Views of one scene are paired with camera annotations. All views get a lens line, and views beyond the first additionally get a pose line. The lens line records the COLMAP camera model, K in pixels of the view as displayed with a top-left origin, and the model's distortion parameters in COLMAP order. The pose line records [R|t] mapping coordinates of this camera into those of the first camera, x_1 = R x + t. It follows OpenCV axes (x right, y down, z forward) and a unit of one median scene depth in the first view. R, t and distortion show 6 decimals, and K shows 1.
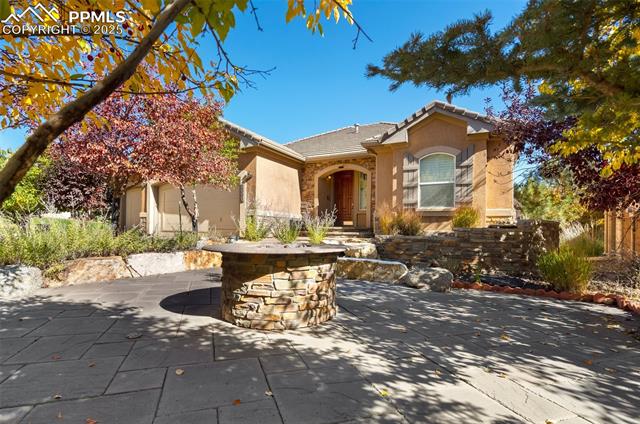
lens RADIAL K [[300.2, 0, 320.4], [0, 300.2, 237.7], [0, 0, 1]] dist [0.000817, 0.000435]
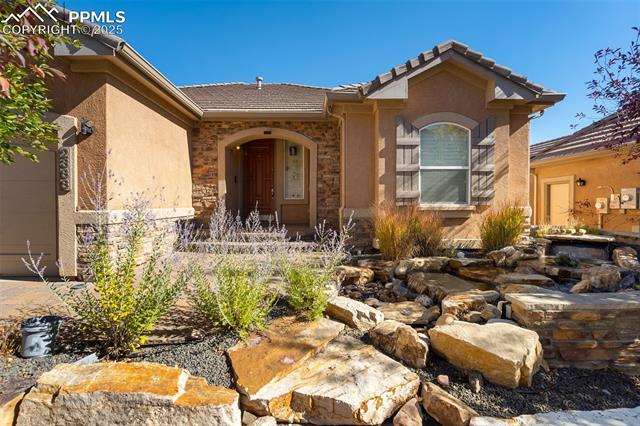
lens RADIAL K [[287.5, 0, 320.0], [0, 287.5, 213.0], [0, 0, 1]] dist [-0.003129, -0.000172]
pose [[0.882853, -0.030502, 0.468659, -0.154062], [0.027253, 0.999534, 0.013714, -0.095286], [-0.468859, 0.000665, 0.883273, 0.548145]]
